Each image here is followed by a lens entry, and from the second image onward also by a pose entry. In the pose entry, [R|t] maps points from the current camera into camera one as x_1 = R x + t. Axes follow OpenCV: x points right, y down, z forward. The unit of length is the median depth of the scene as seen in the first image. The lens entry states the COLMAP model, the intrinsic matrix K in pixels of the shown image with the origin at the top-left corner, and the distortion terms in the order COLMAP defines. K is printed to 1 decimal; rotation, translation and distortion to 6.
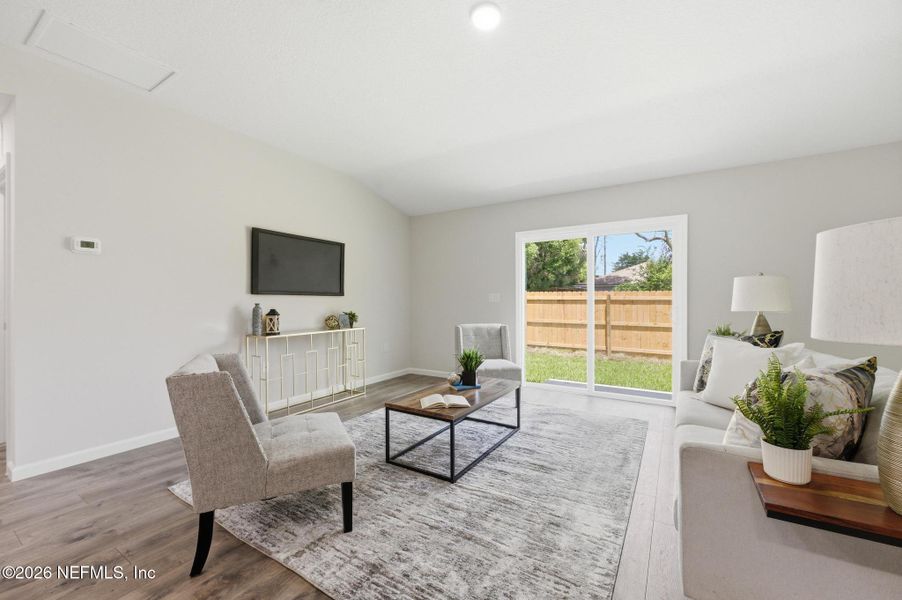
lens RADIAL K [[367.8, 0, 452.2], [0, 367.8, 303.0], [0, 0, 1]] dist [-0.001739, -0.000056]
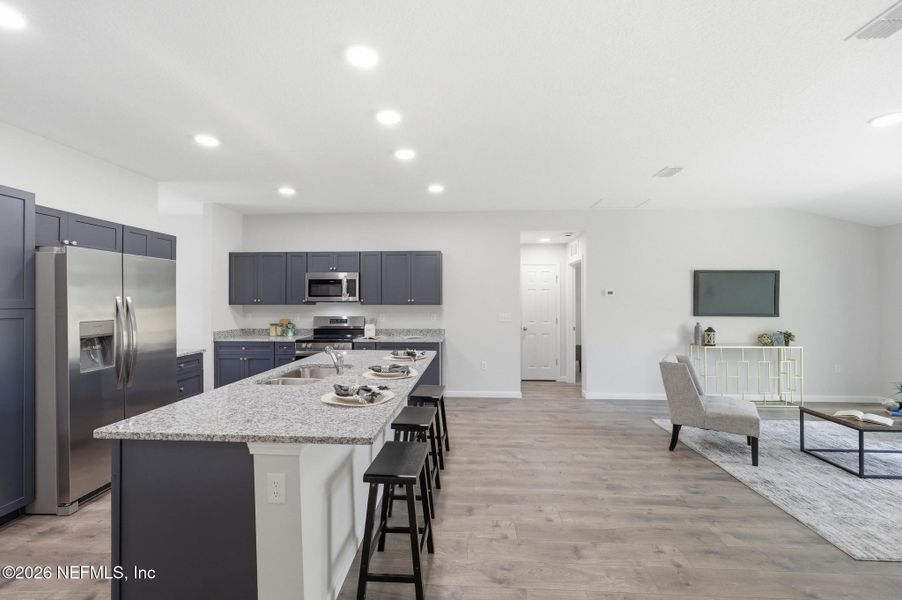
lens RADIAL K [[371.5, 0, 449.3], [0, 371.5, 298.3], [0, 0, 1]] dist [-0.000444, 0.000146]
pose [[0.478903, -0.004894, -0.877854, 0.293611], [-0.007244, 0.999928, -0.009527, -0.076301], [0.877838, 0.010922, 0.478833, -0.578497]]
